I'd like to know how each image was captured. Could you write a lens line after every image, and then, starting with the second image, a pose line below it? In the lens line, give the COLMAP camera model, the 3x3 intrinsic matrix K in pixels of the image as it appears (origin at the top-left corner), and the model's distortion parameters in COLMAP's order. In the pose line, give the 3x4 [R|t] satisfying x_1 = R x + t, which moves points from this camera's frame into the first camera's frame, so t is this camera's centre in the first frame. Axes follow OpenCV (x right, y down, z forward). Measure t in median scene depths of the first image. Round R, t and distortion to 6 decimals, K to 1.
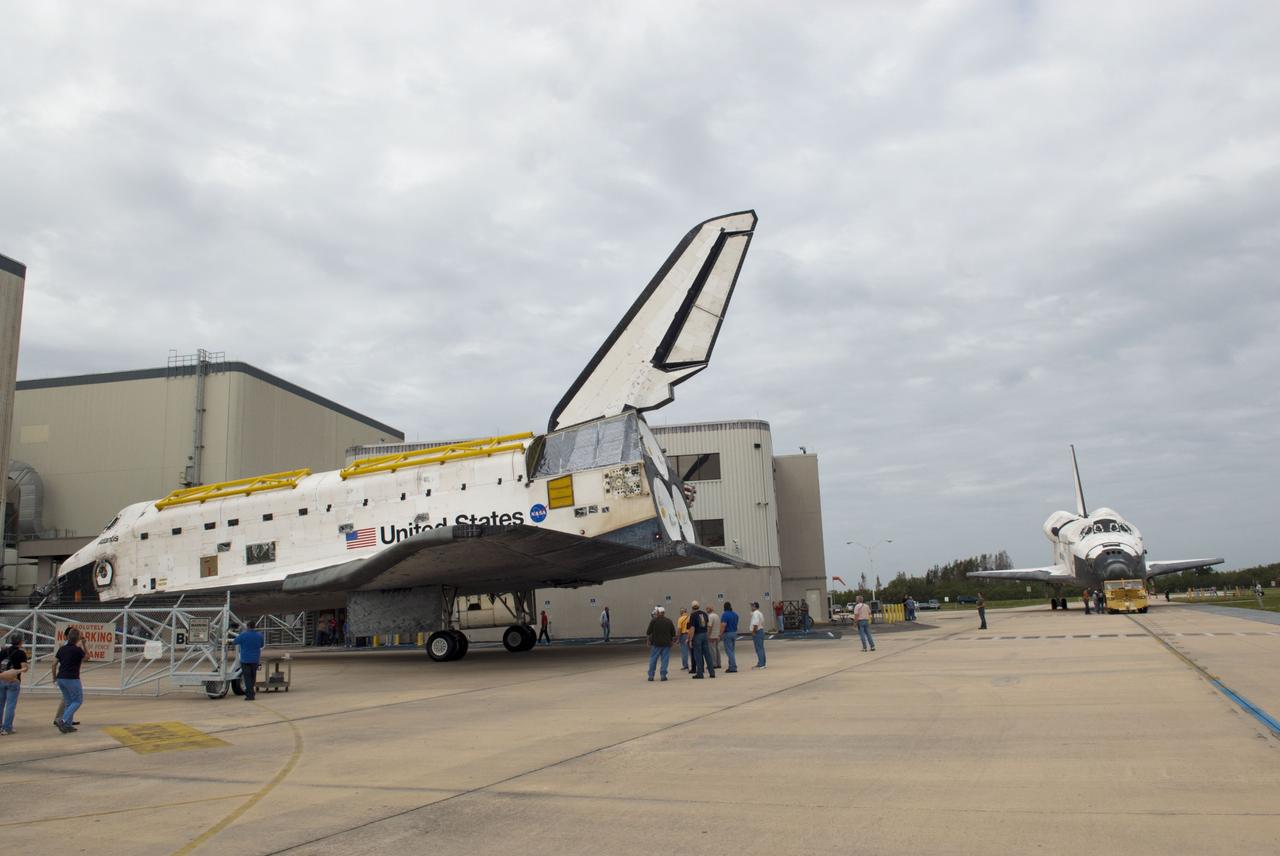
lens RADIAL K [[966.2, 0, 640.0], [0, 966.2, 428.0], [0, 0, 1]] dist [-0.038343, -0.008008]
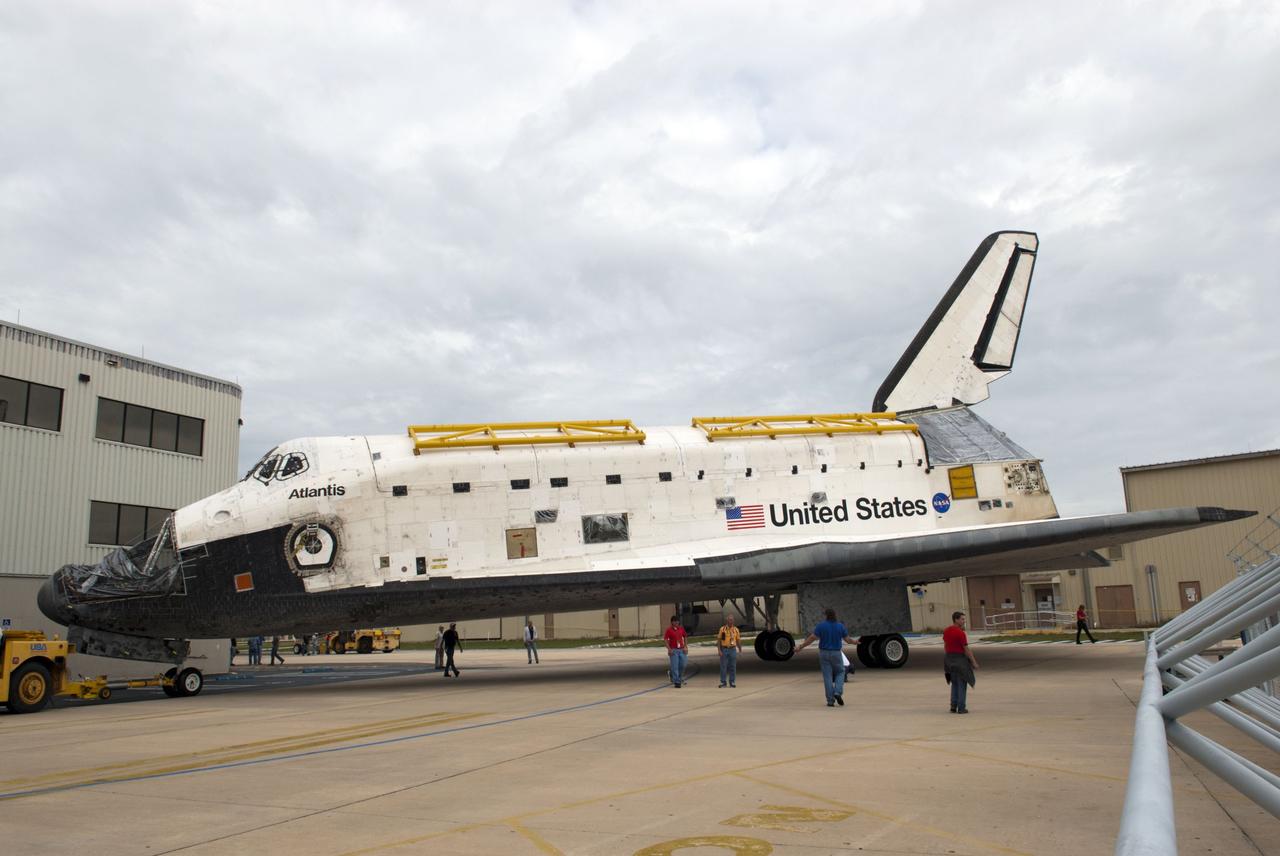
lens RADIAL K [[966.2, 0, 640.0], [0, 966.2, 428.0], [0, 0, 1]] dist [-0.038343, -0.008008]
pose [[0.793212, 0.125840, 0.595801, -0.831115], [-0.112083, 0.991869, -0.060274, 0.098546], [-0.598542, -0.018969, 0.800867, 0.414921]]
